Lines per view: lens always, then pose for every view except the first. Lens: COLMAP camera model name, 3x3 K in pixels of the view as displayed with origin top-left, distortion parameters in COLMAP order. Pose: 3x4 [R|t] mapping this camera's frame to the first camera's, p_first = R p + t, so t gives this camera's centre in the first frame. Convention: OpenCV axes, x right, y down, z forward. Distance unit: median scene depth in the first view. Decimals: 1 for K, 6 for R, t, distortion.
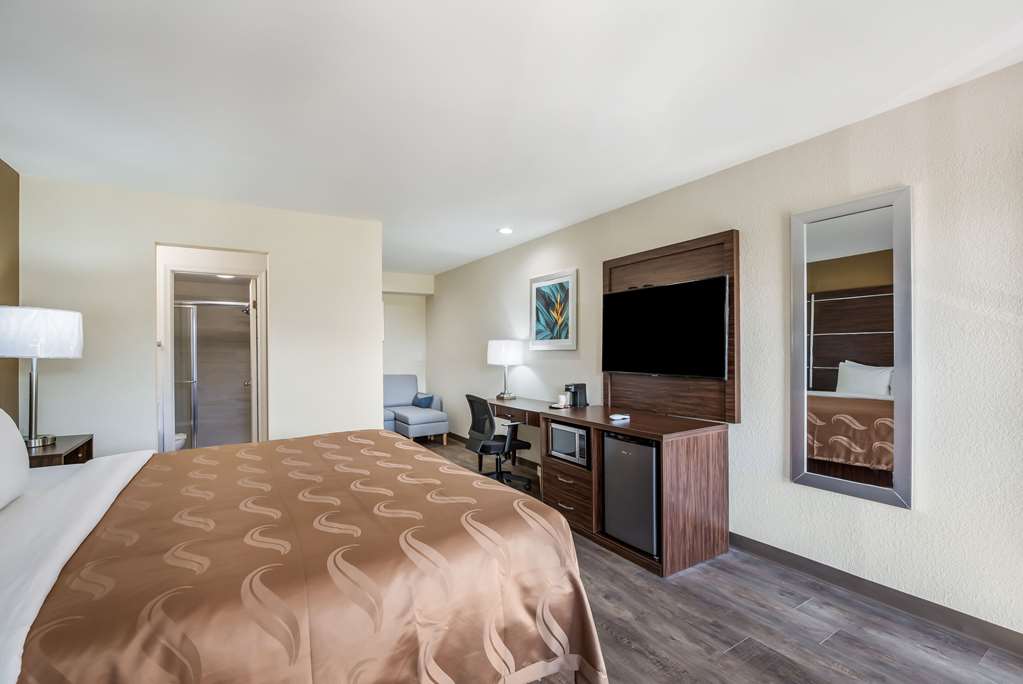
lens RADIAL K [[489.2, 0, 512.9], [0, 489.2, 356.1], [0, 0, 1]] dist [-0.039409, 0.000151]
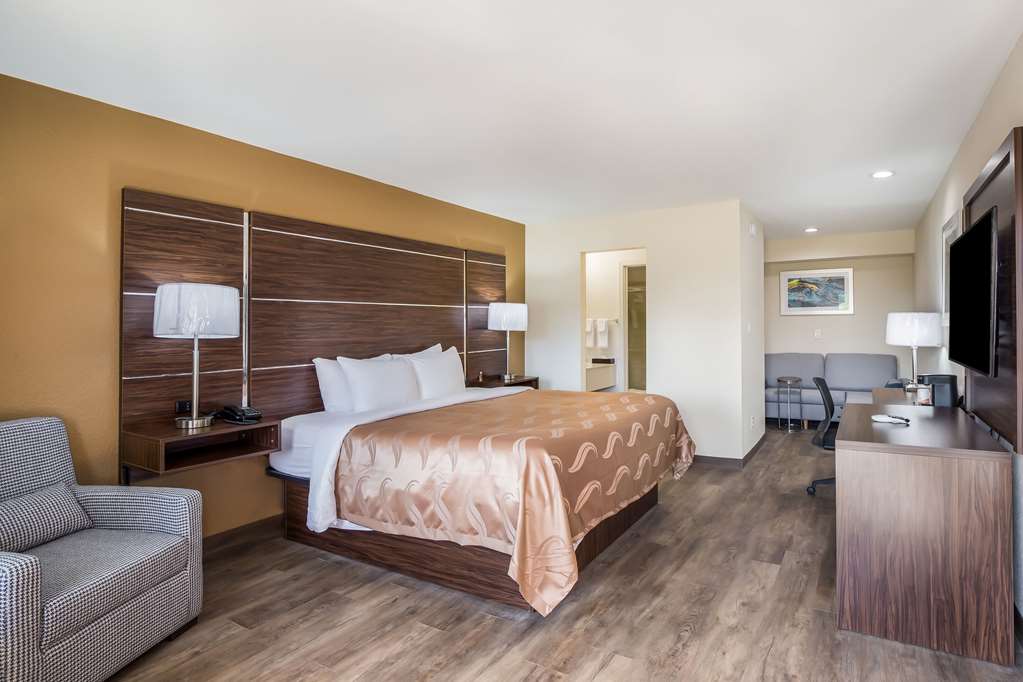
lens RADIAL K [[513.4, 0, 493.9], [0, 513.4, 326.0], [0, 0, 1]] dist [-0.043371, 0.000439]
pose [[0.401885, 0.002940, -0.915686, 0.673801], [-0.006064, 0.999981, 0.000549, -0.013875], [0.915670, 0.005332, 0.401895, 0.152275]]
